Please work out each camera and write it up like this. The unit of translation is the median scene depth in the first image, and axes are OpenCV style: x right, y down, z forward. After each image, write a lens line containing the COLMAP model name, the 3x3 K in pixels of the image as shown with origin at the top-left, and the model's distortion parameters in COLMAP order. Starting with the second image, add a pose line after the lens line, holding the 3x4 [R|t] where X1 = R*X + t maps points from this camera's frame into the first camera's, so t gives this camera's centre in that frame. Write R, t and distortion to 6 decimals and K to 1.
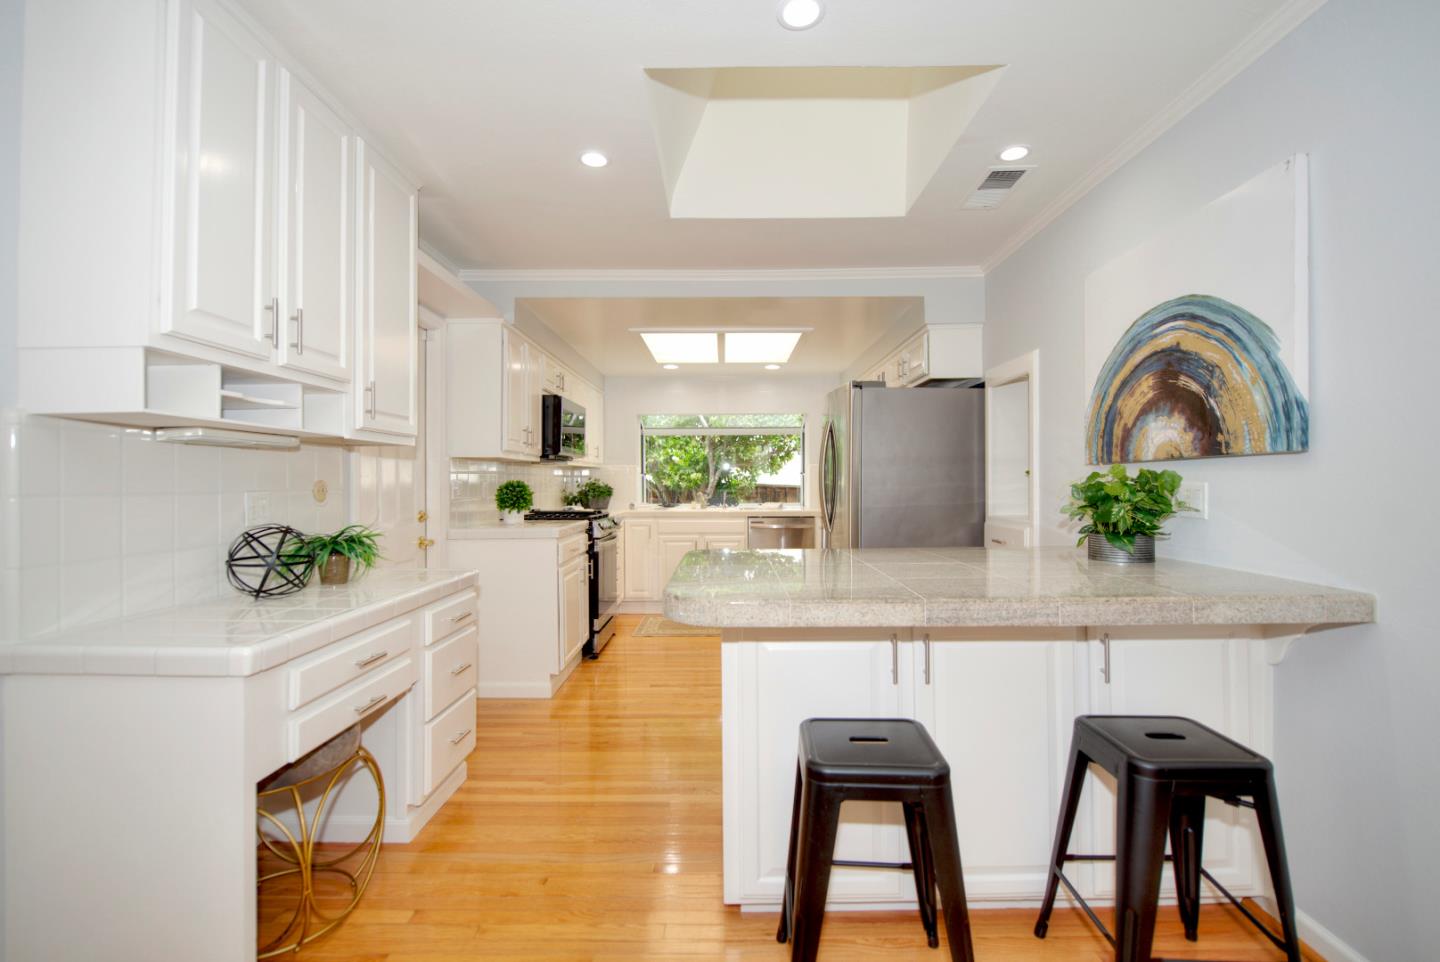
lens RADIAL K [[641.6, 0, 728.3], [0, 641.6, 483.1], [0, 0, 1]] dist [-0.015730, 0.000375]
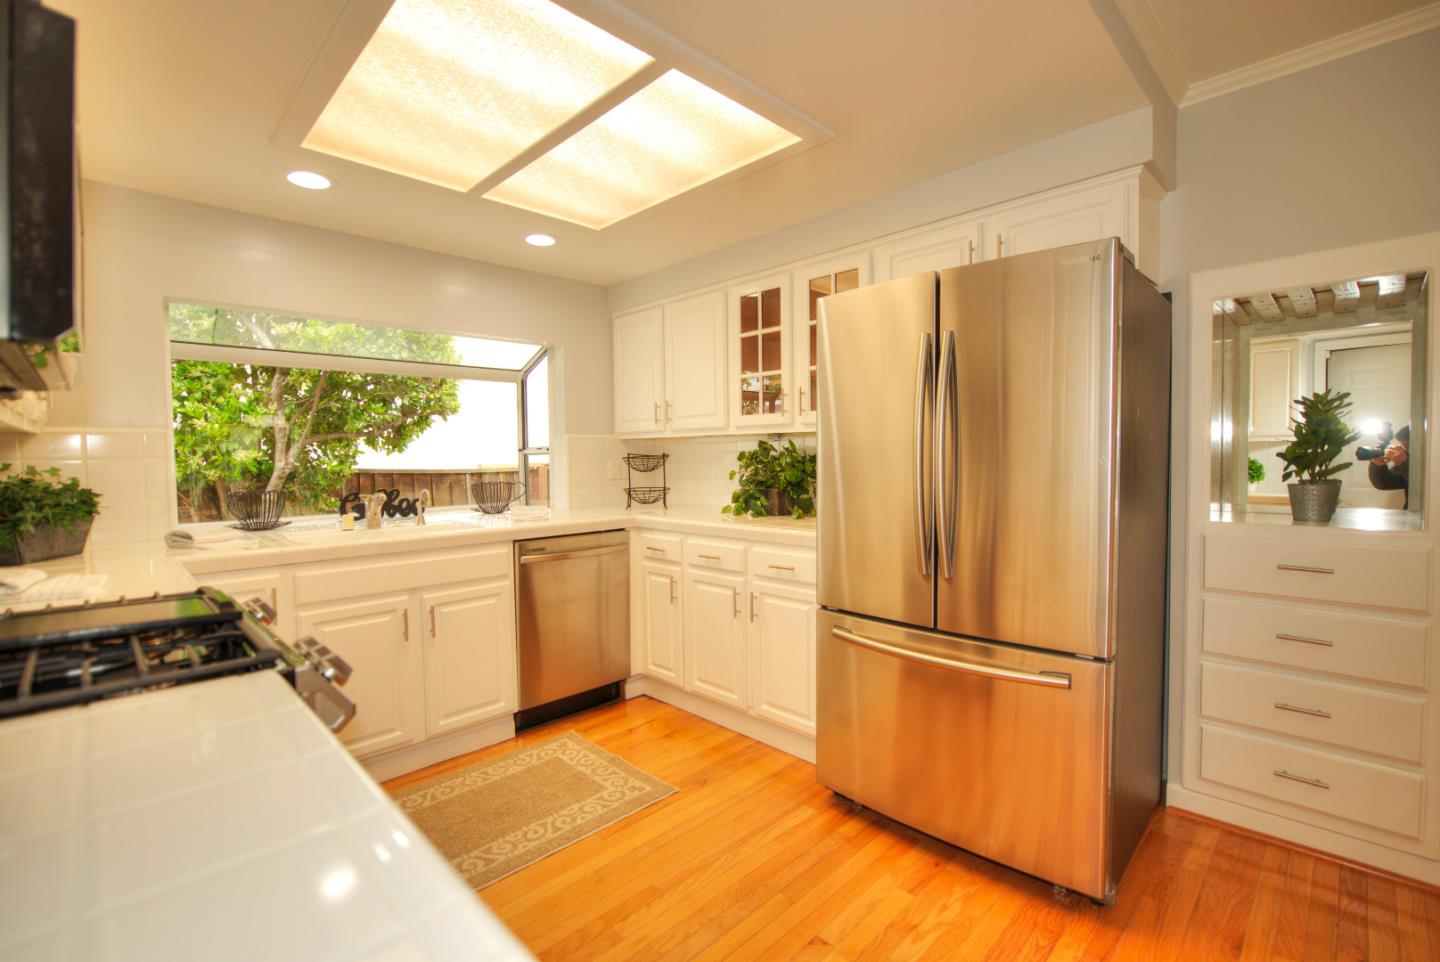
lens RADIAL K [[641.6, 0, 726.2], [0, 641.6, 476.5], [0, 0, 1]] dist [-0.015730, 0.000375]
pose [[0.707292, -0.028776, 0.706335, -0.425868], [0.011801, 0.999513, 0.028903, -0.016158], [-0.706823, -0.012107, 0.707287, 1.198737]]
